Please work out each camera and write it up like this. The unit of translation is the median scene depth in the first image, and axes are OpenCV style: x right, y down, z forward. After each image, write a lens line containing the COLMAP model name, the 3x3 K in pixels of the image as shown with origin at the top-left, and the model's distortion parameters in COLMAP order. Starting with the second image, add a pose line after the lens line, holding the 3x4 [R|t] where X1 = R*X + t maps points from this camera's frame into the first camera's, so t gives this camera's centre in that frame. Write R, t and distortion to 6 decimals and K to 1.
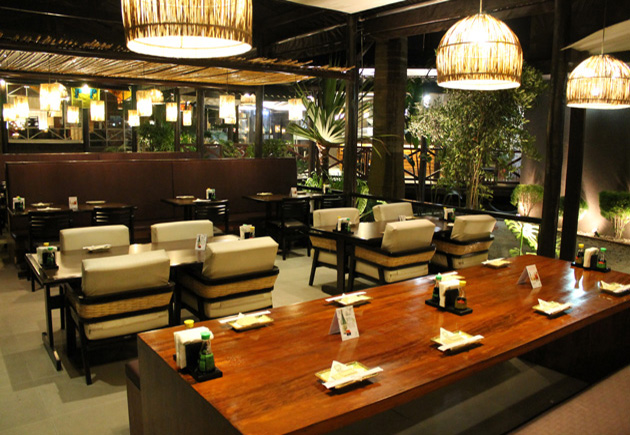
lens RADIAL K [[532.0, 0, 315.0], [0, 532.0, 217.5], [0, 0, 1]] dist [-0.154409, 0.139876]
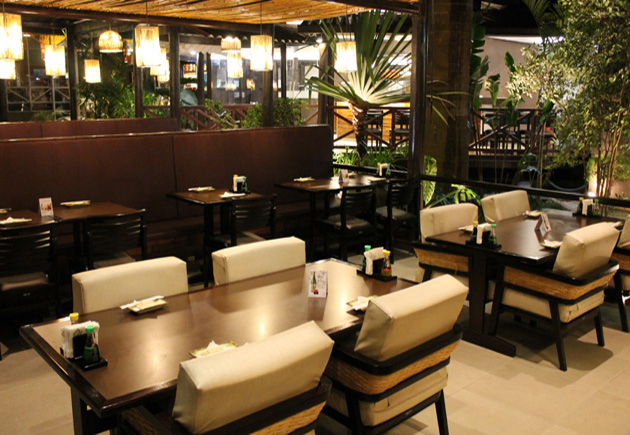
lens RADIAL K [[647.7, 0, 315.0], [0, 647.7, 217.5], [0, 0, 1]] dist [-0.091473, 0.021907]
pose [[0.997906, -0.023605, 0.060221, -0.151984], [0.021207, 0.998969, 0.040144, -0.032374], [-0.061106, -0.038782, 0.997378, 0.168121]]
